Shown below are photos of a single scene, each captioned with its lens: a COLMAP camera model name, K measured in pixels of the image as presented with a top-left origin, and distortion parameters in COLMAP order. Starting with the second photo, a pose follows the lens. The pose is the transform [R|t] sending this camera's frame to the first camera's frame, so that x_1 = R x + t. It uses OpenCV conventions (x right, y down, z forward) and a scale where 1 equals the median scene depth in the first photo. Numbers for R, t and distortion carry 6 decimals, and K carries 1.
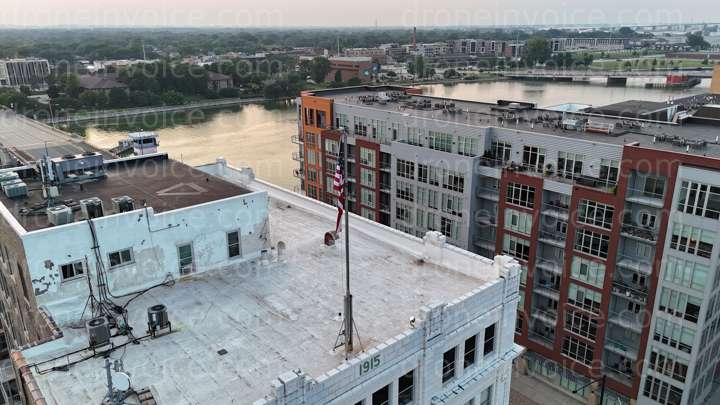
lens RADIAL K [[529.2, 0, 362.2], [0, 529.2, 198.5], [0, 0, 1]] dist [0.071356, -0.060521]
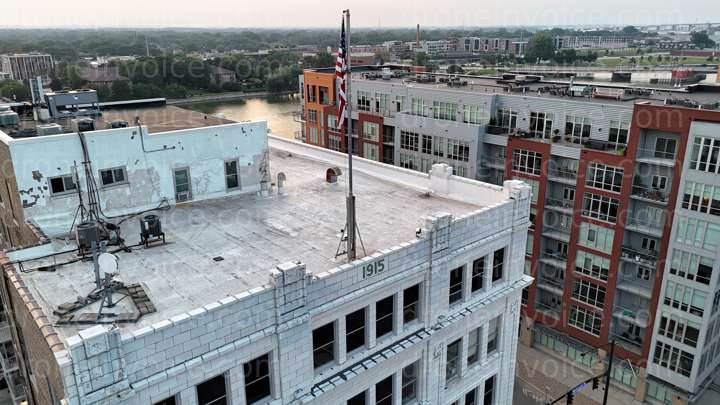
lens RADIAL K [[529.2, 0, 362.8], [0, 529.2, 200.0], [0, 0, 1]] dist [0.071356, -0.060521]
pose [[0.999986, 0.003748, -0.003682, -0.000698], [-0.003766, 0.999980, -0.004999, 0.077632], [0.003663, 0.005013, 0.999981, 0.022253]]
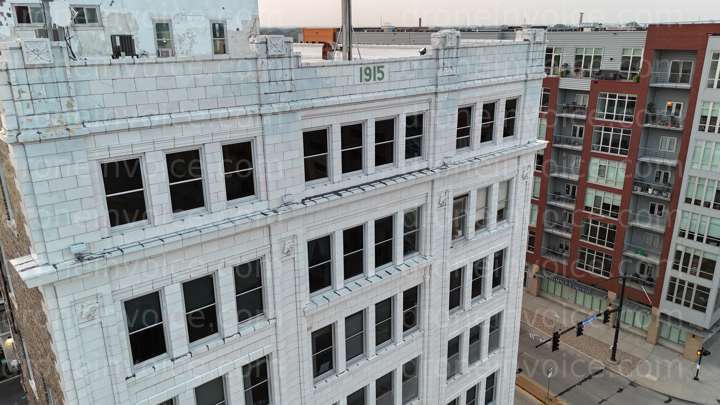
lens RADIAL K [[529.2, 0, 363.3], [0, 529.2, 200.2], [0, 0, 1]] dist [0.071356, -0.060521]
pose [[0.999958, 0.007928, -0.004641, 0.002209], [-0.007994, 0.999867, -0.014204, 0.208998], [0.004527, 0.014241, 0.999888, 0.067269]]
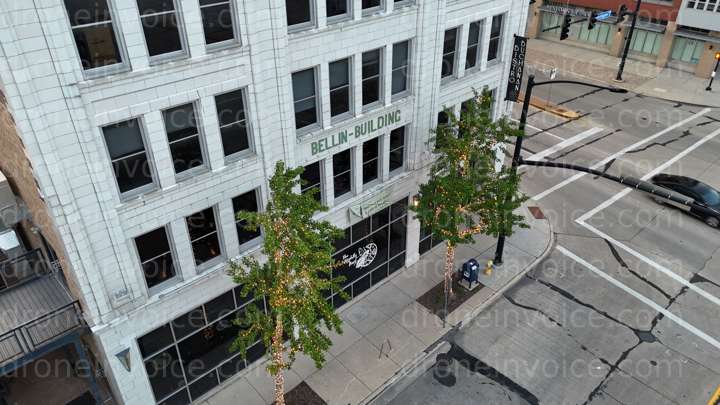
lens RADIAL K [[529.2, 0, 372.0], [0, 529.2, 181.3], [0, 0, 1]] dist [0.071356, -0.060521]
pose [[0.999313, 0.001073, 0.037032, 0.002695], [-0.009220, 0.975335, 0.220537, 0.239063], [-0.035882, -0.220727, 0.974675, 0.077577]]
